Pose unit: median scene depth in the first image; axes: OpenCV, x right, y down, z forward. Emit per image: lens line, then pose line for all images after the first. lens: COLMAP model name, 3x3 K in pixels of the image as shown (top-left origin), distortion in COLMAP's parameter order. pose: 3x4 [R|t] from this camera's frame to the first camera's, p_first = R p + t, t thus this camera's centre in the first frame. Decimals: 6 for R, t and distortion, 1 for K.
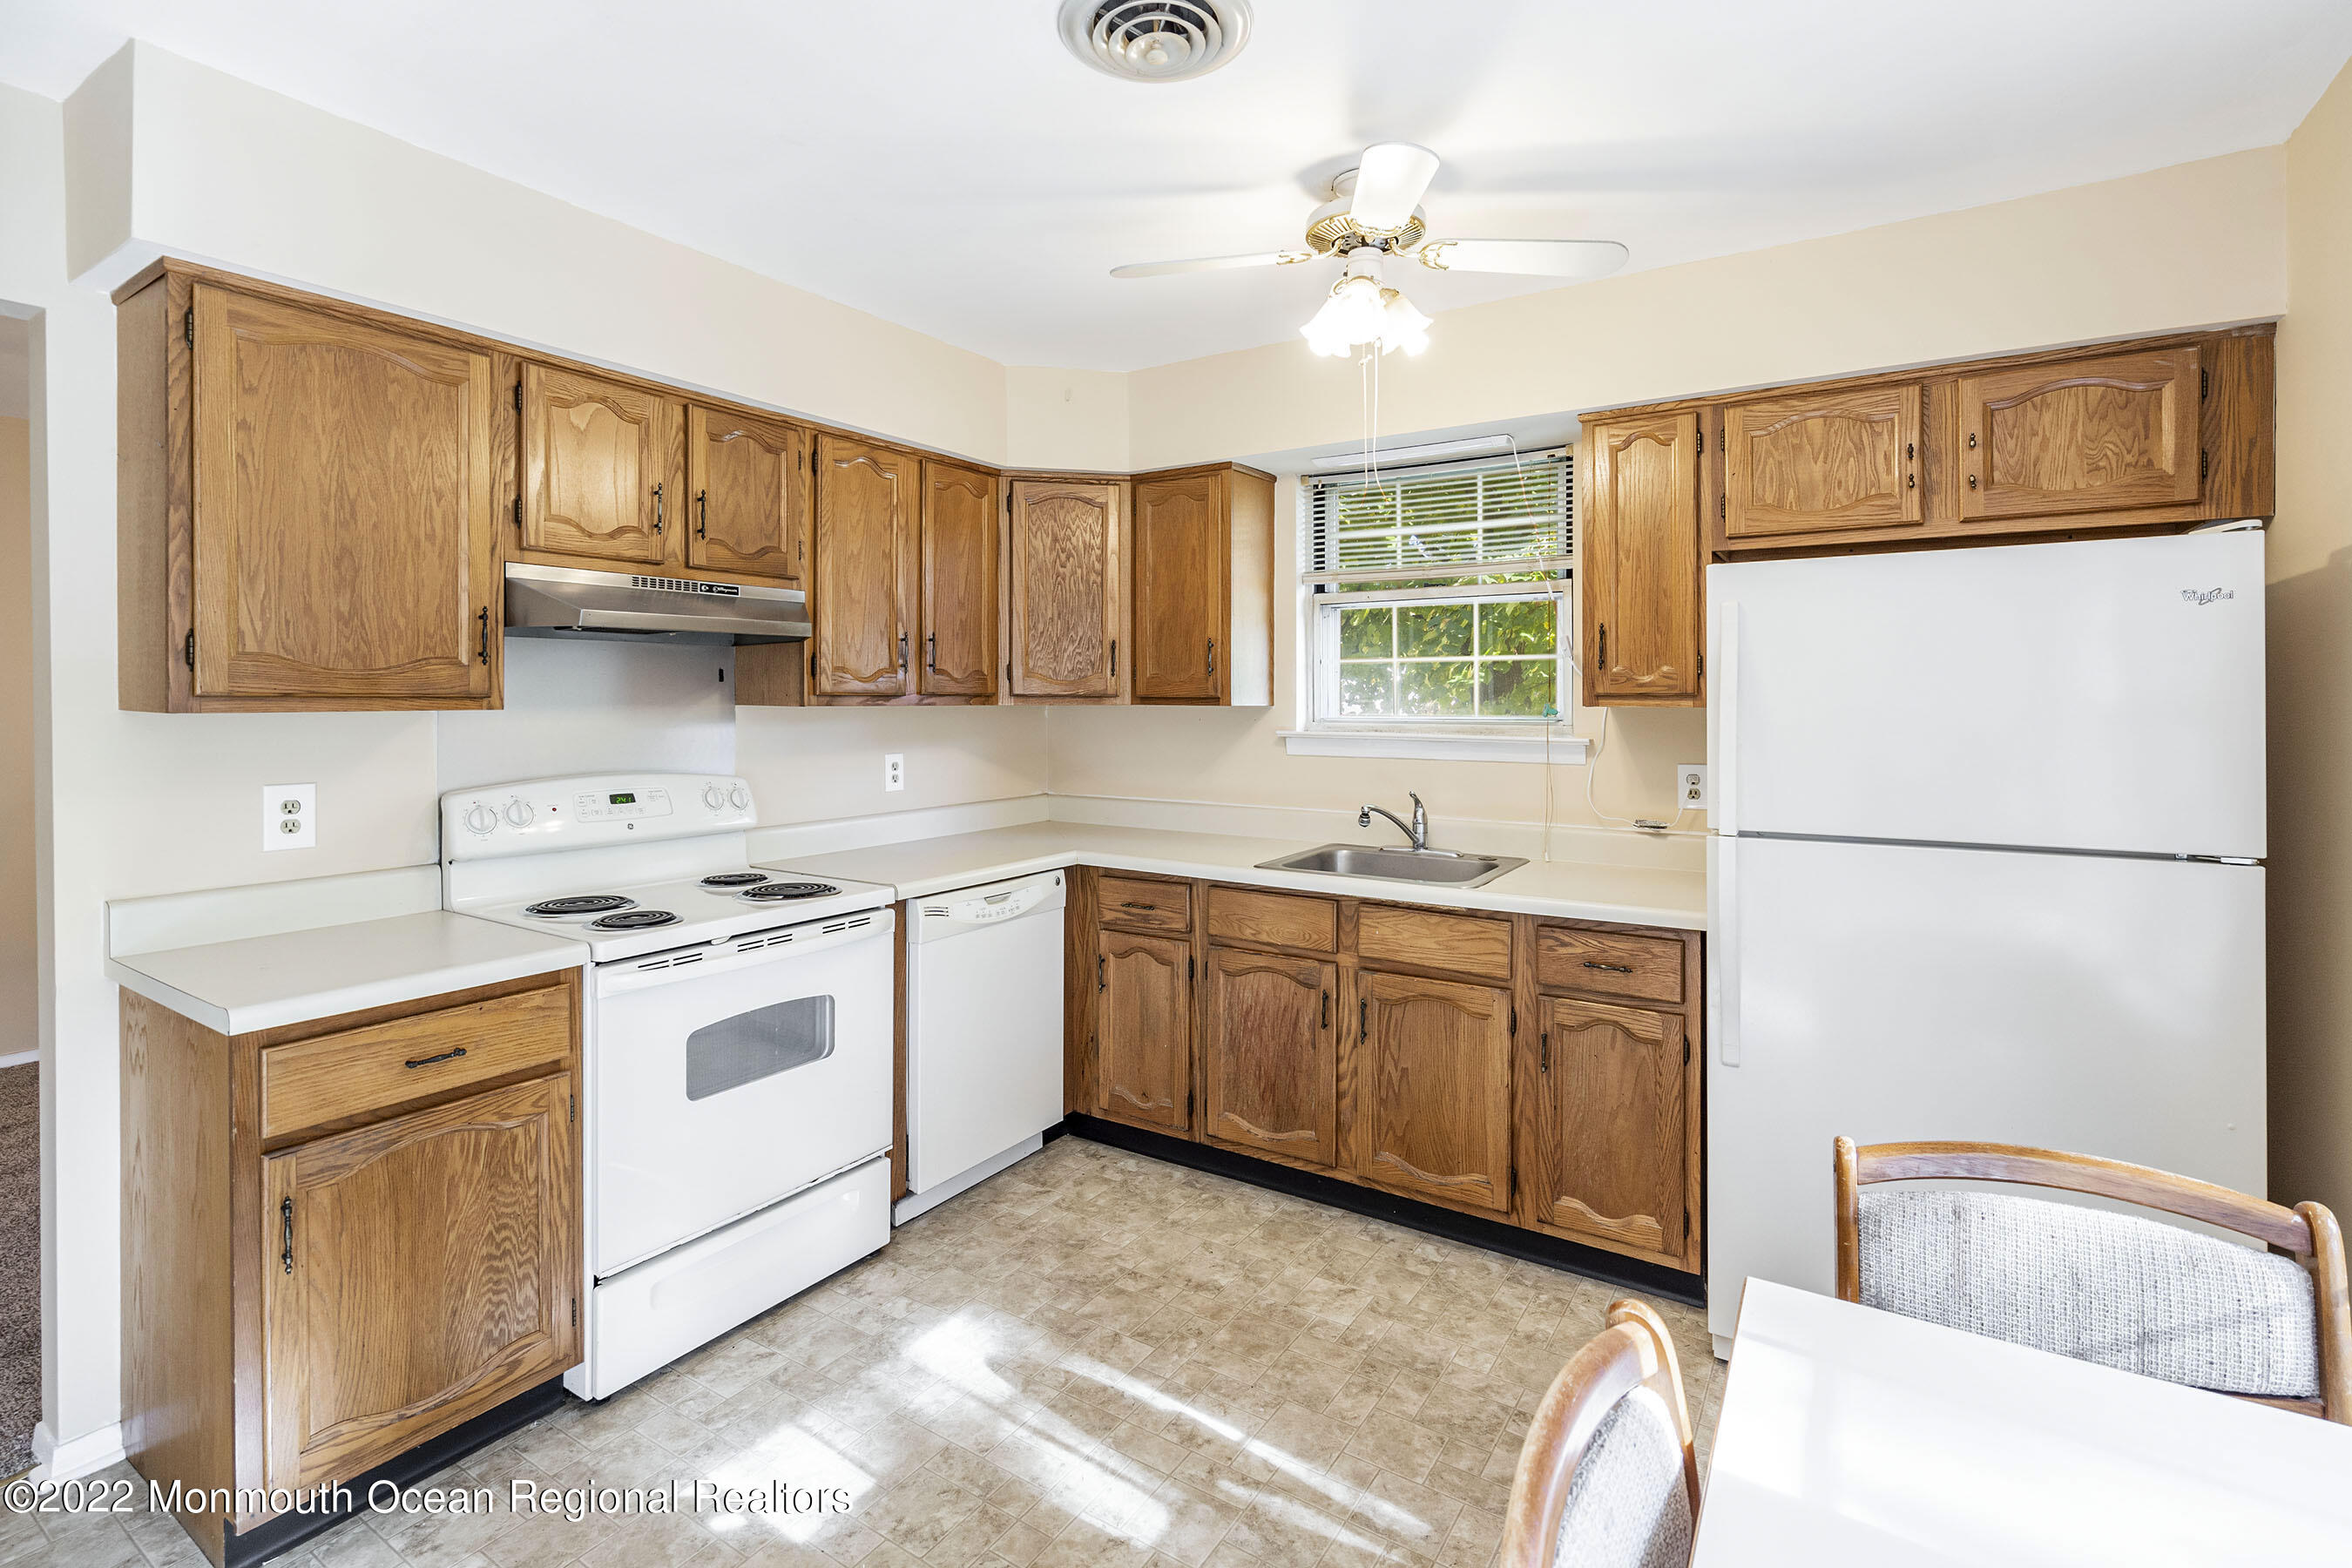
lens RADIAL K [[1112.6, 0, 1169.0], [0, 1112.6, 698.0], [0, 0, 1]] dist [-0.003354, 0.000312]
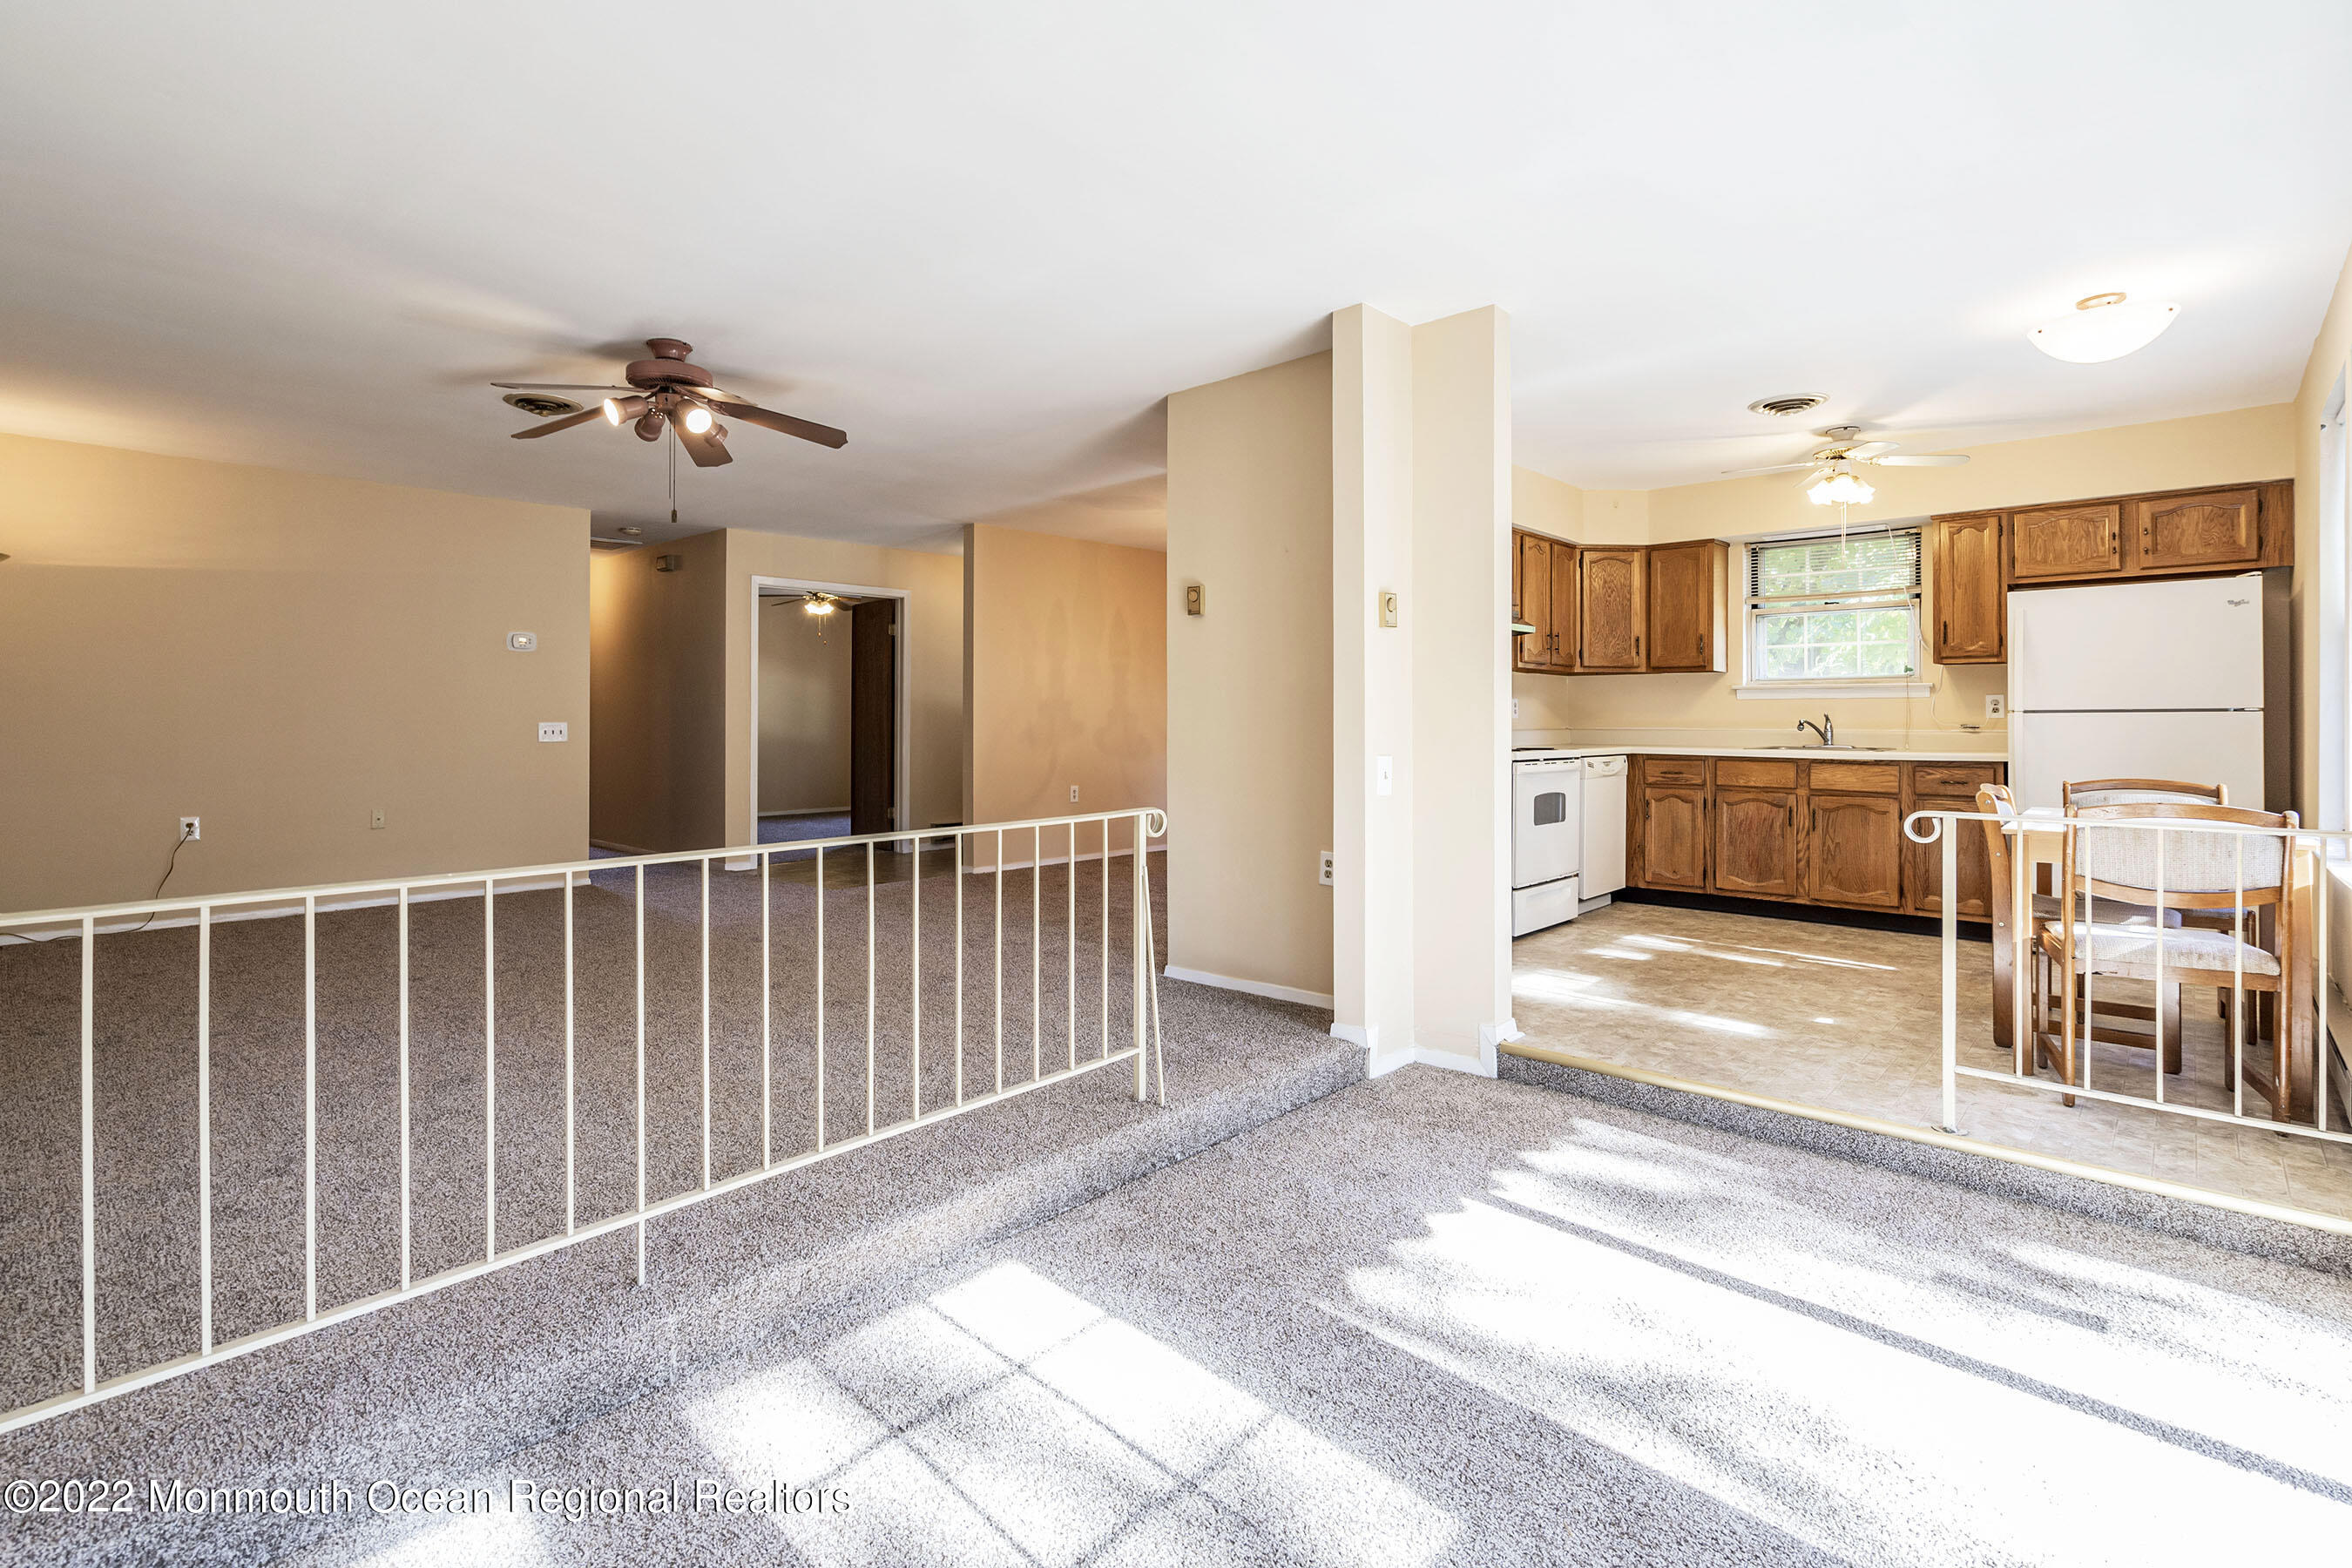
lens RADIAL K [[1152.4, 0, 1132.4], [0, 1152.4, 718.9], [0, 0, 1]] dist [-0.000551, -0.000092]
pose [[0.985043, 0.000209, -0.172311, -0.651552], [-0.001238, 0.999982, -0.005866, 0.115332], [0.172307, 0.005992, 0.985025, -1.212875]]
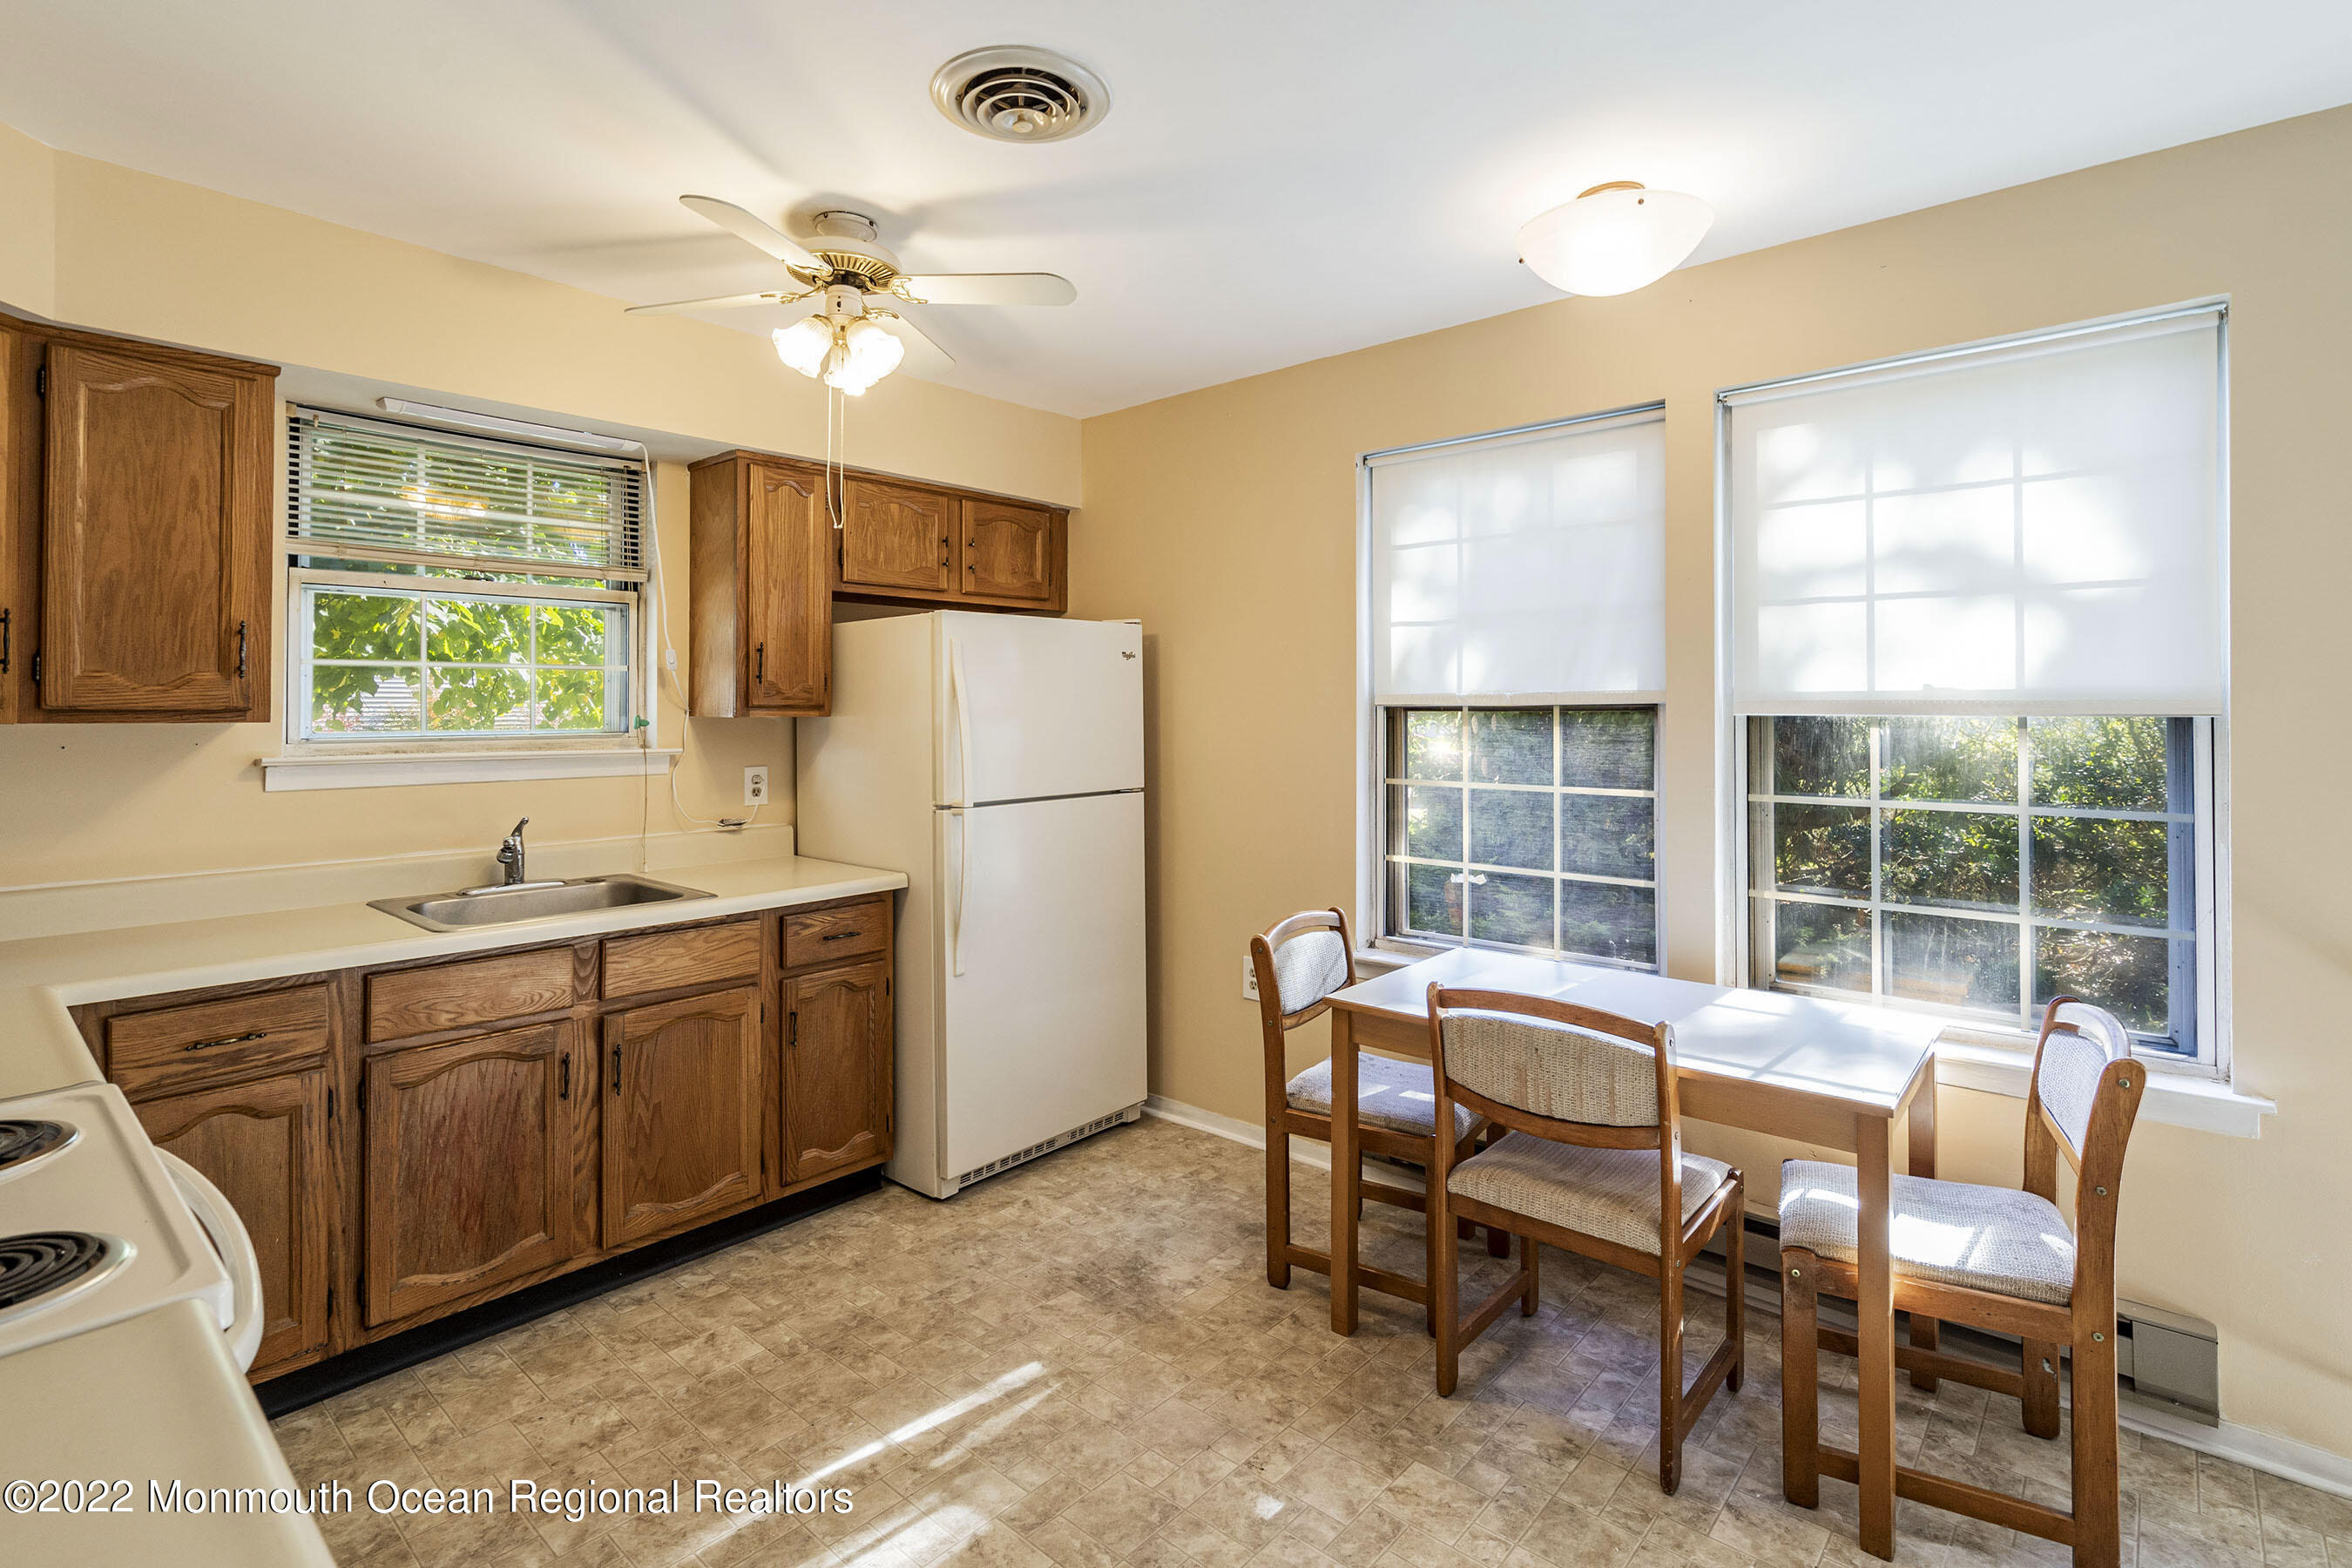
lens RADIAL K [[1112.6, 0, 1169.0], [0, 1112.6, 698.0], [0, 0, 1]] dist [-0.003354, 0.000312]
pose [[0.137785, 0.010272, 0.990409, -0.623868], [0.004713, 0.999928, -0.011026, 0.002679], [-0.990451, 0.006187, 0.137726, 0.415369]]
